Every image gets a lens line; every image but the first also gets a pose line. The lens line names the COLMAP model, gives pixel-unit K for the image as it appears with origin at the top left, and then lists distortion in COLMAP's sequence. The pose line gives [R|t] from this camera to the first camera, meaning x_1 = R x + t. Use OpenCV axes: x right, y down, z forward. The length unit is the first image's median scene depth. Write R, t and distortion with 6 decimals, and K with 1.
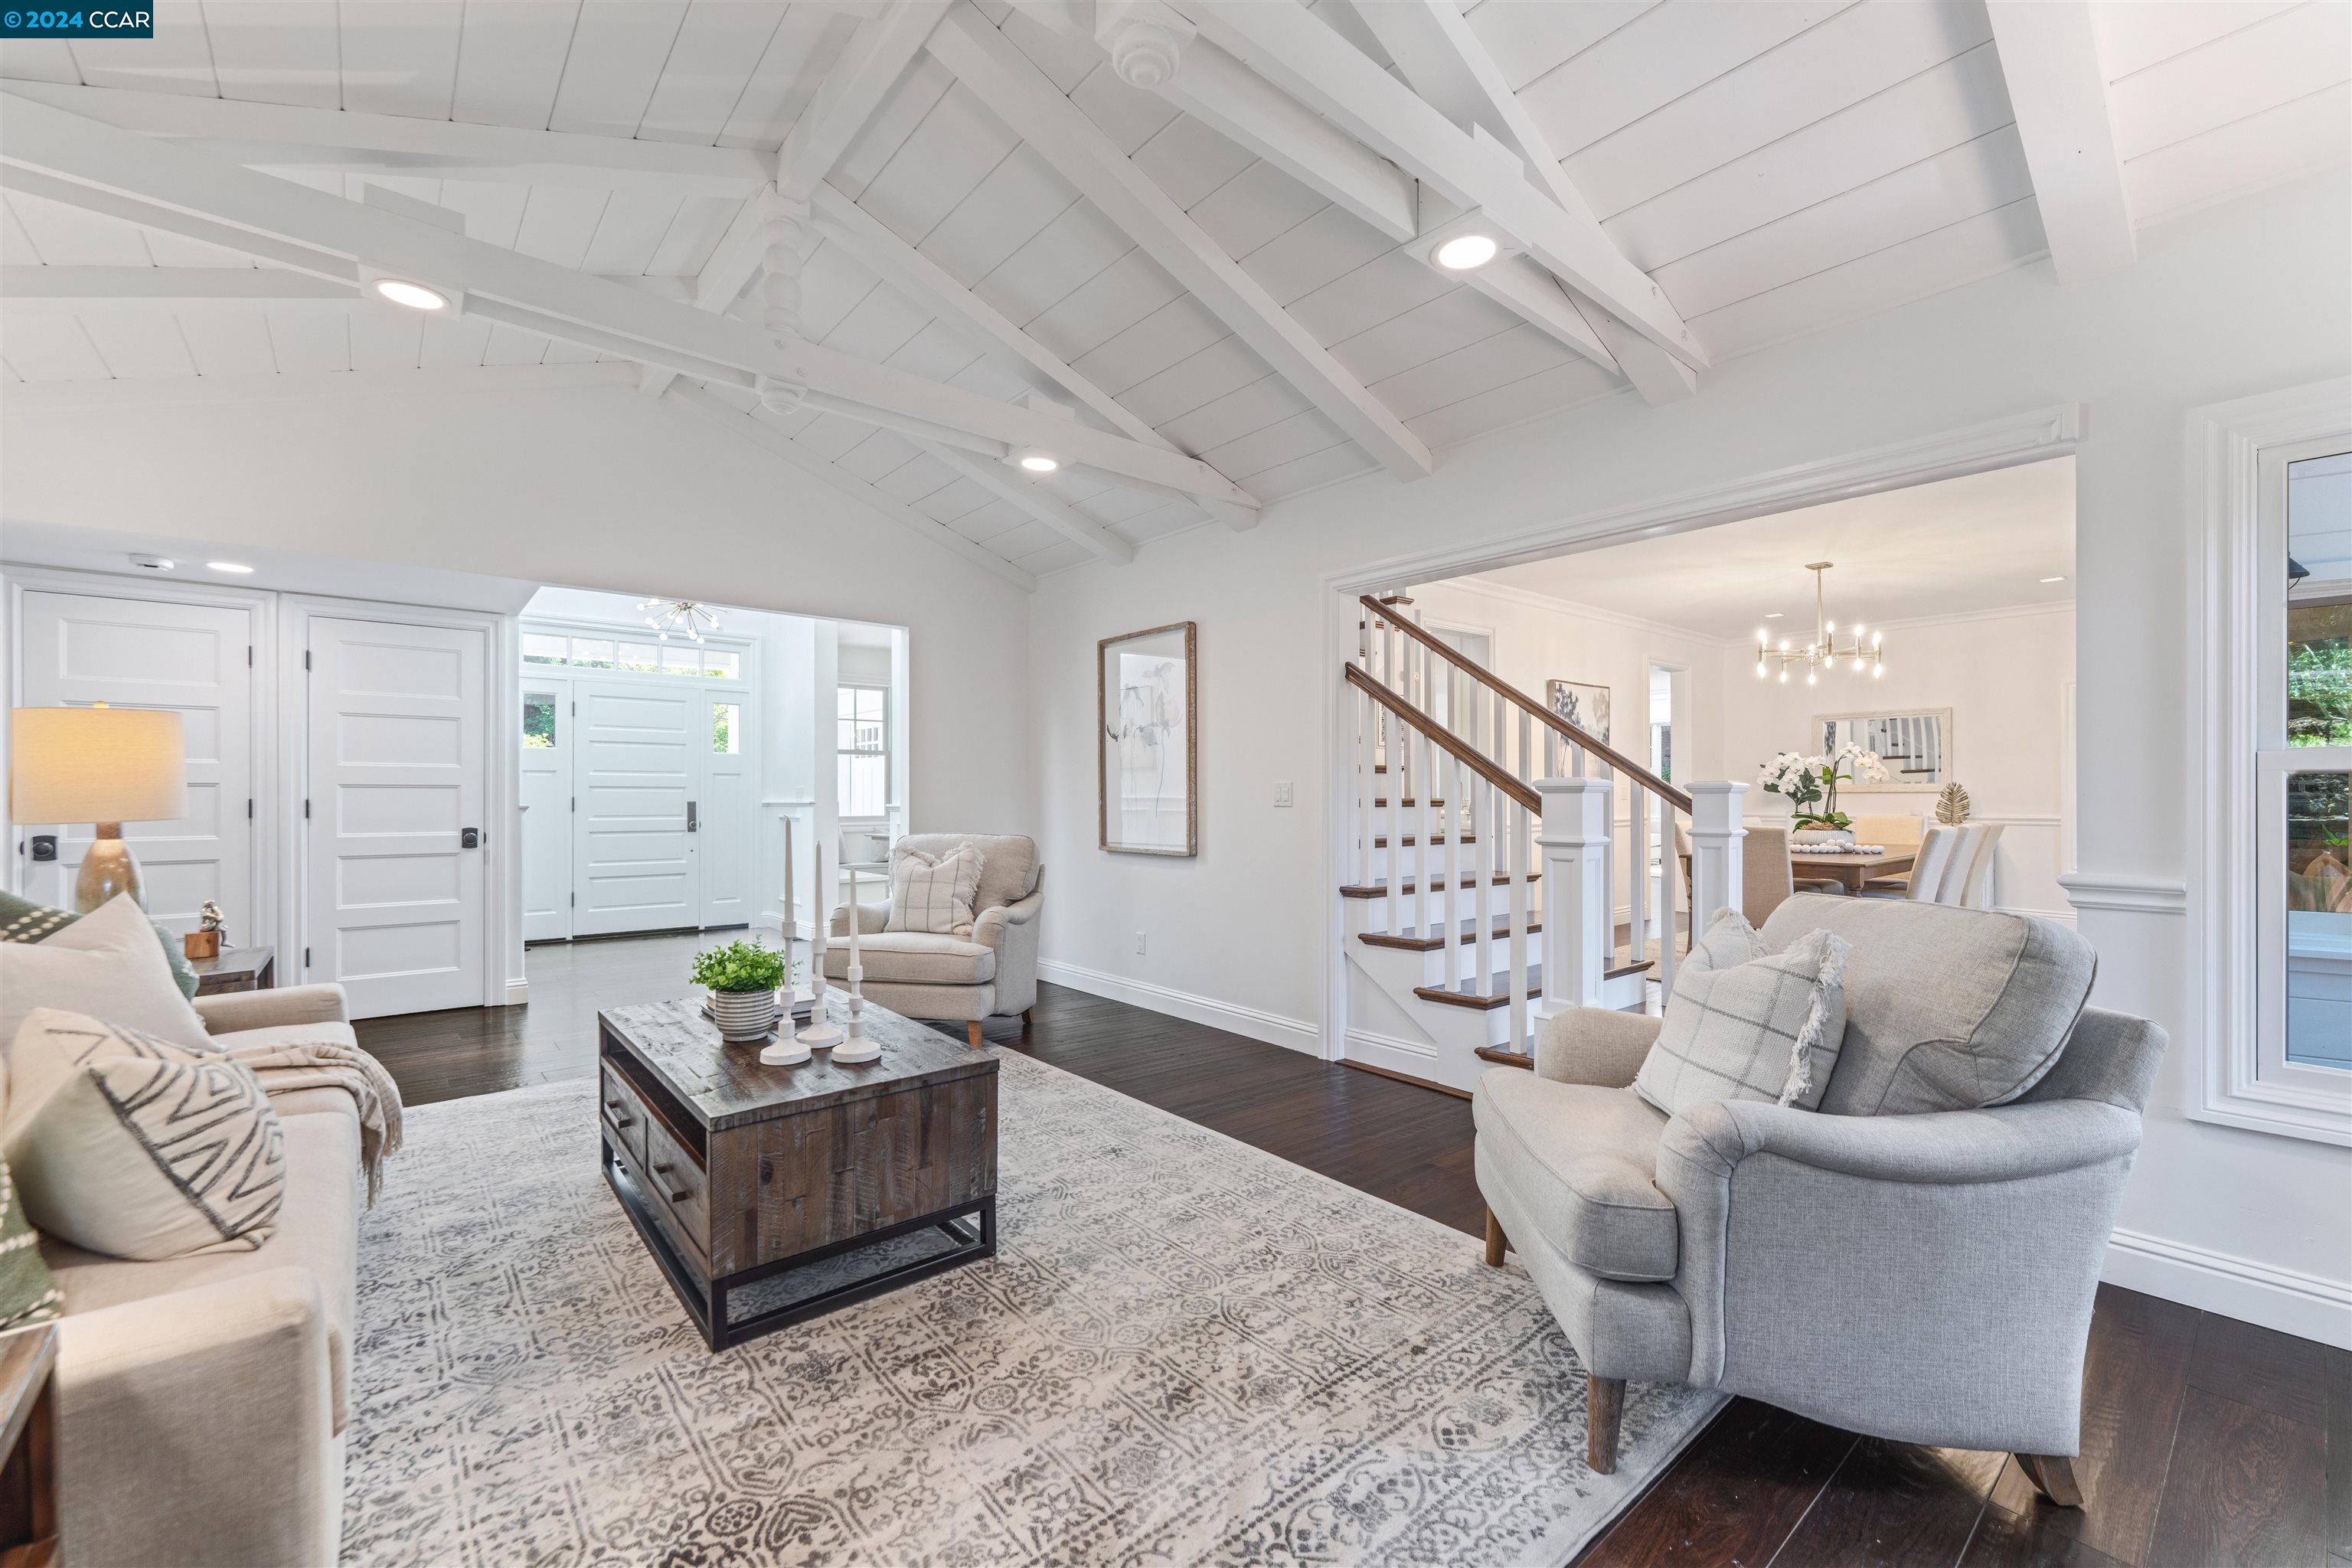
lens RADIAL K [[959.3, 0, 1176.5], [0, 959.3, 798.3], [0, 0, 1]] dist [0.000862, 0.000026]
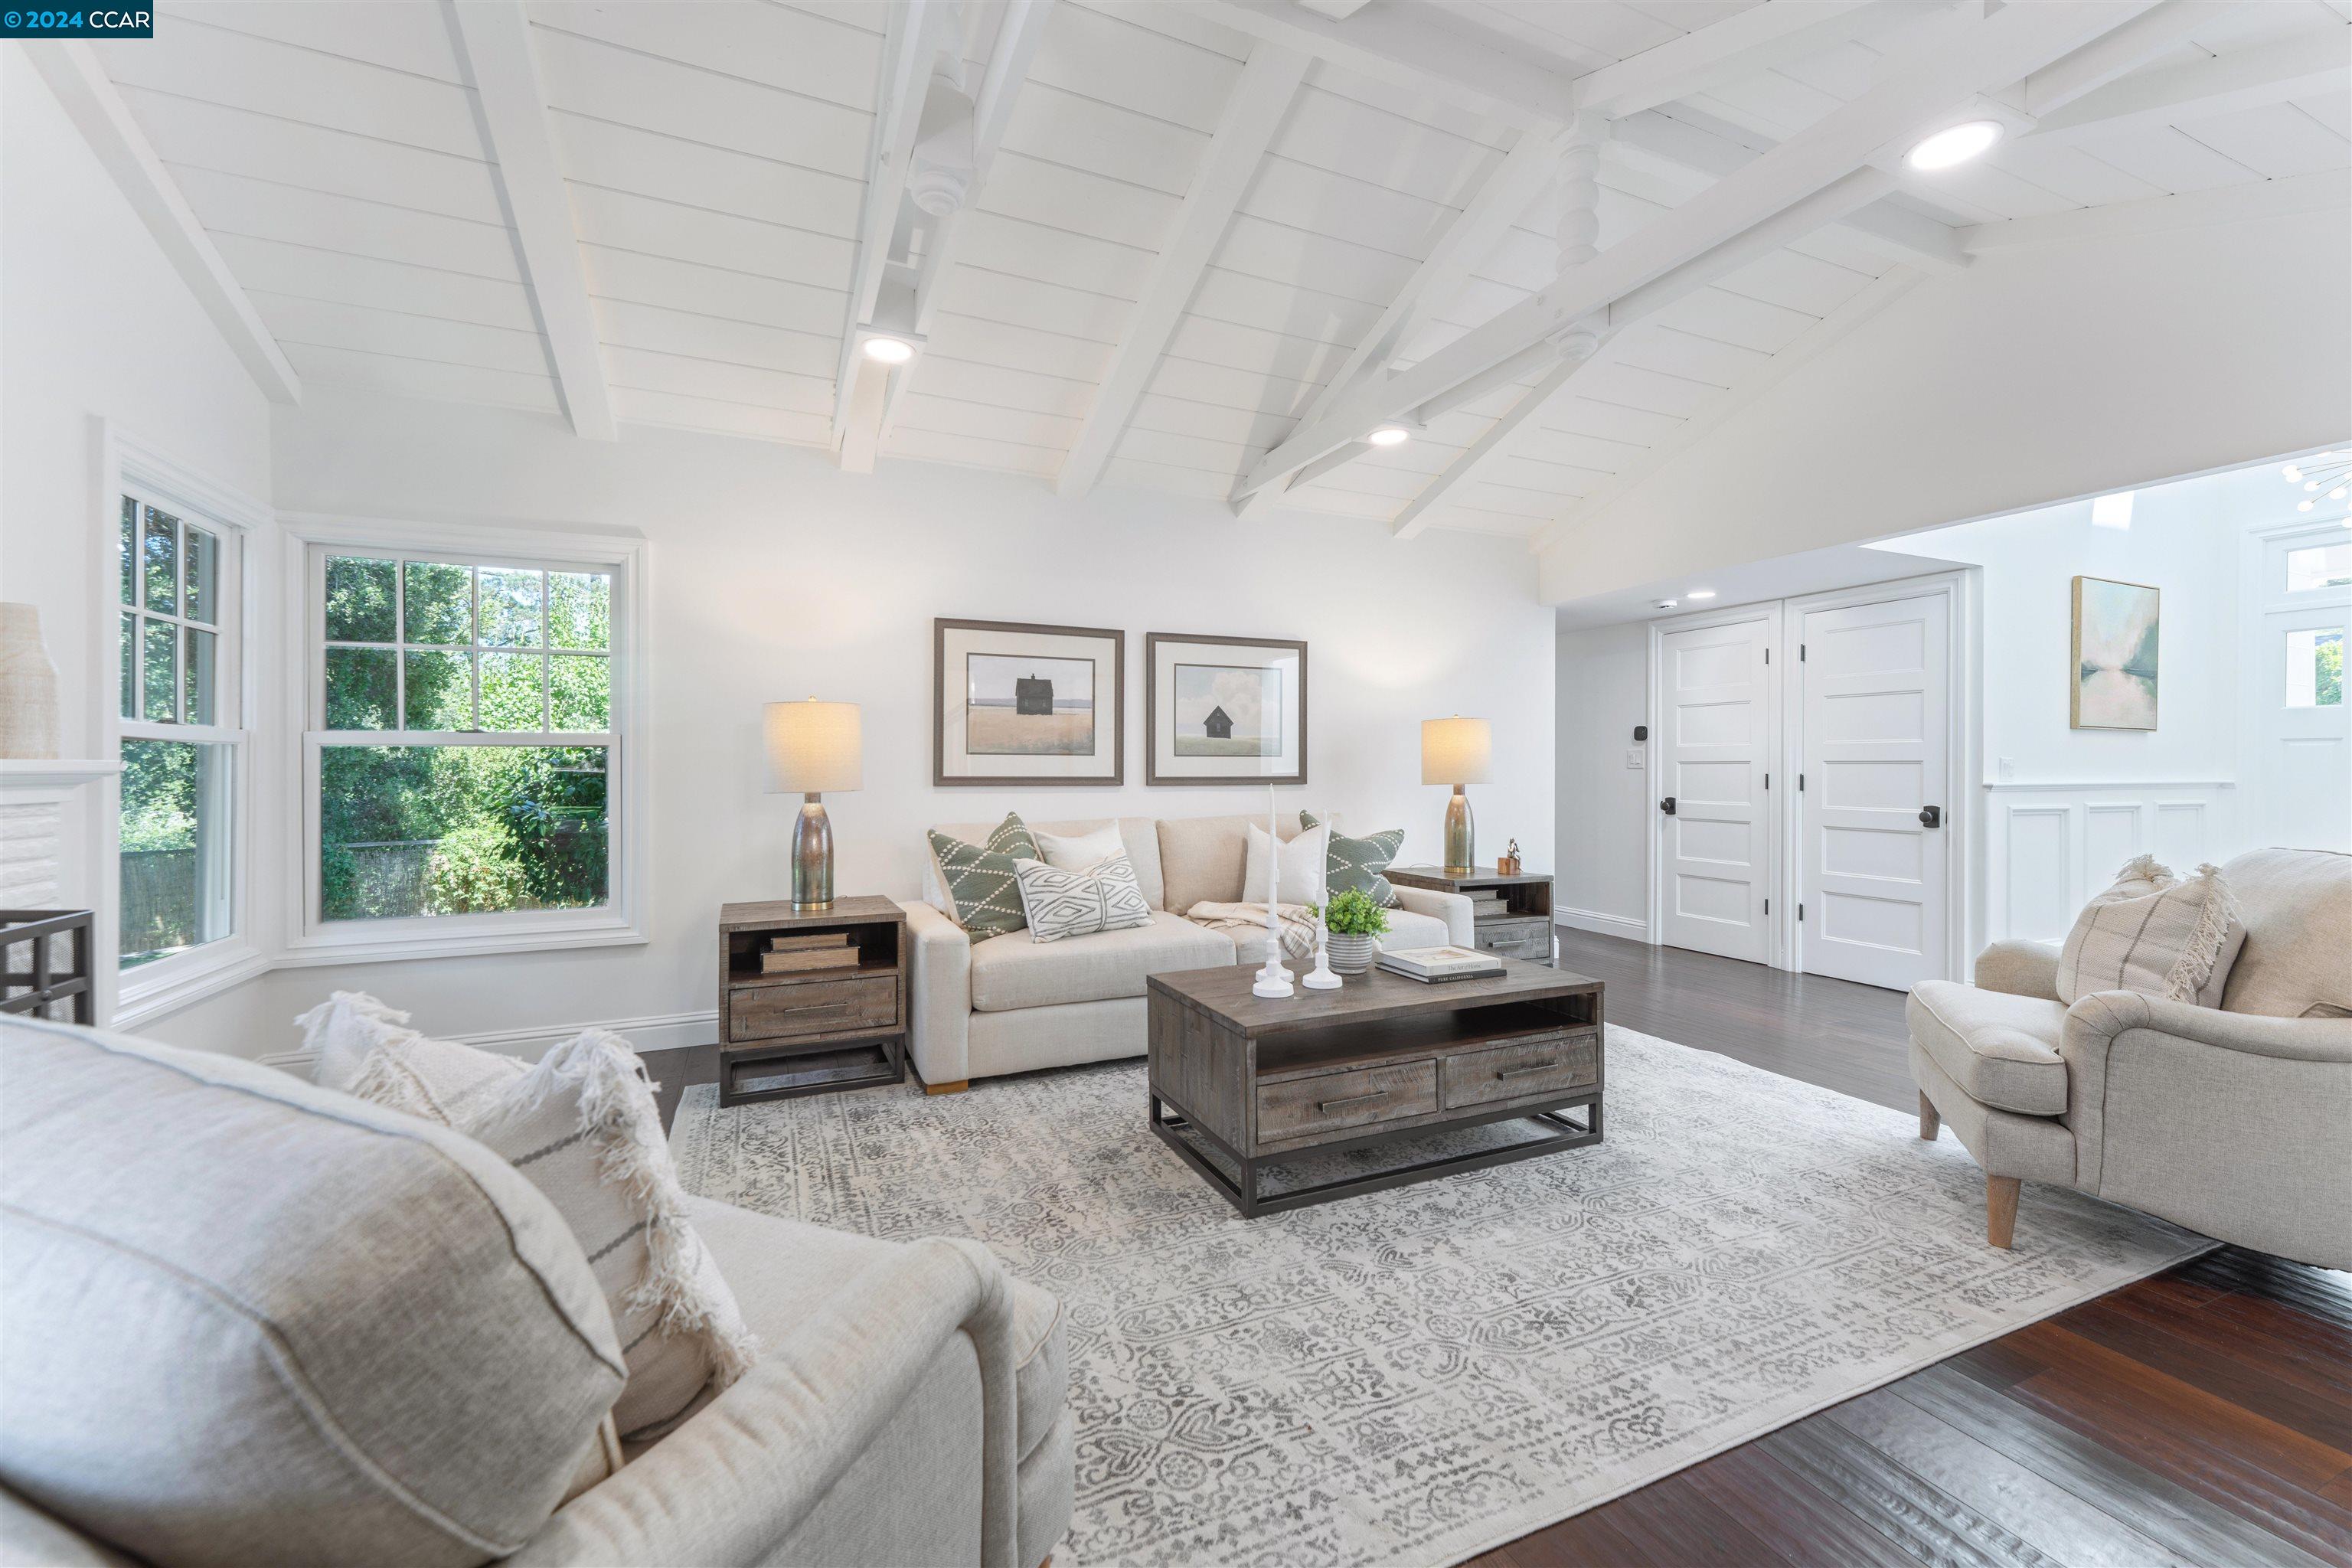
lens RADIAL K [[942.4, 0, 1167.3], [0, 942.4, 777.8], [0, 0, 1]] dist [-0.002388, -0.000213]
pose [[-0.289137, 0.009194, -0.957244, 0.777172], [-0.007189, 0.999905, 0.011775, -0.004496], [0.957261, 0.010287, -0.289043, 1.184664]]
